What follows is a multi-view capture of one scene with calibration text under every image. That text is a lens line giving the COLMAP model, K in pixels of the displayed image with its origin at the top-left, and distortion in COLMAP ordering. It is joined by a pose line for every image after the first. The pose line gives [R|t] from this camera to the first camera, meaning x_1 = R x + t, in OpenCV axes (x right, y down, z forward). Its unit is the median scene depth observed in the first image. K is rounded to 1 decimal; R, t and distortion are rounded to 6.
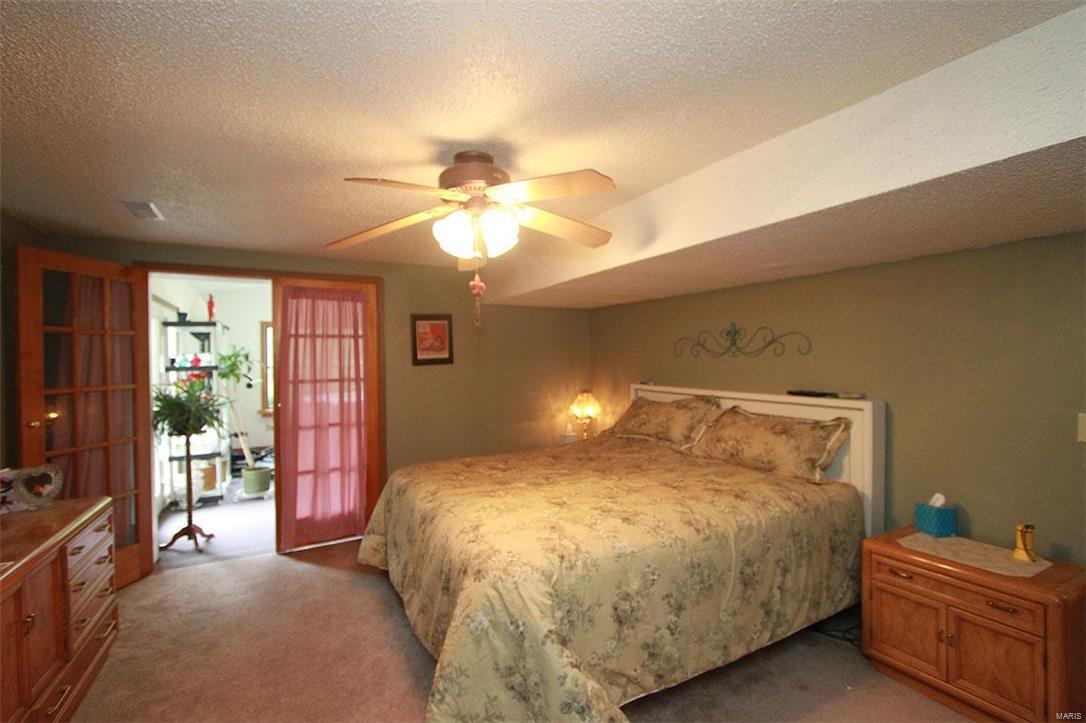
lens RADIAL K [[496.1, 0, 540.9], [0, 496.1, 358.6], [0, 0, 1]] dist [-0.015995, 0.000838]
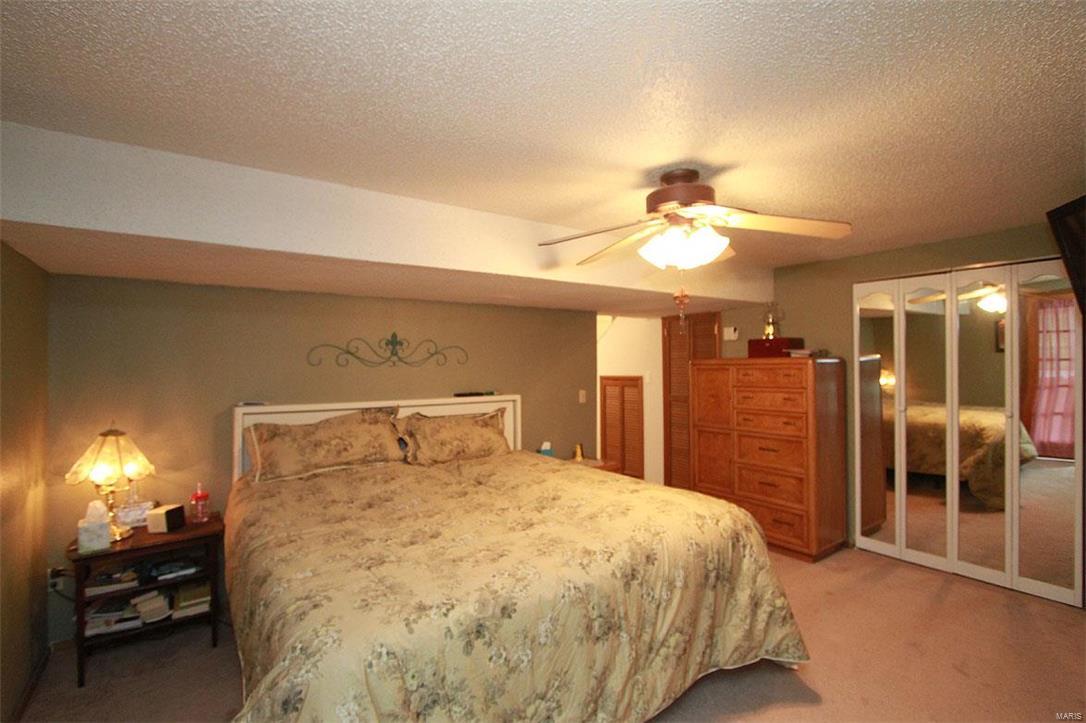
lens RADIAL K [[496.1, 0, 540.9], [0, 496.1, 358.6], [0, 0, 1]] dist [-0.015995, 0.000838]
pose [[-0.134563, 0.019345, 0.990716, -0.709072], [0.010300, 0.999783, -0.018123, 0.002012], [-0.990851, 0.007765, -0.134733, 0.895390]]
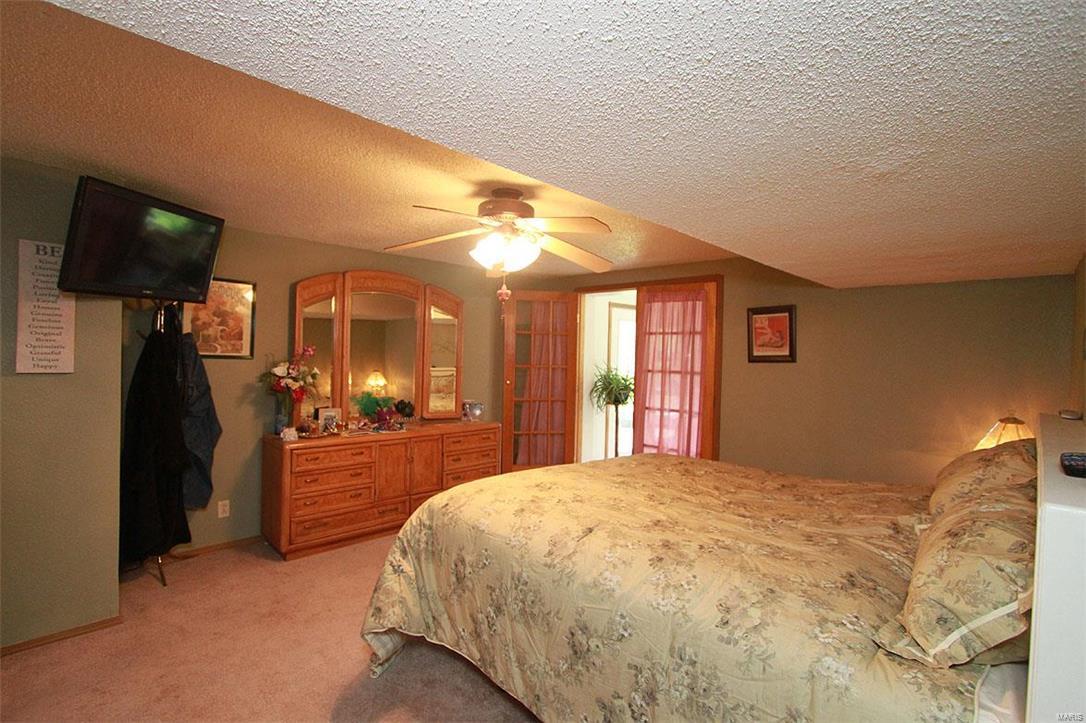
lens RADIAL K [[496.1, 0, 540.9], [0, 496.1, 358.6], [0, 0, 1]] dist [-0.015995, 0.000838]
pose [[0.286539, 0.031004, -0.957567, 0.696117], [-0.026349, 0.999353, 0.024472, -0.007571], [0.957706, 0.018219, 0.287170, 0.450637]]
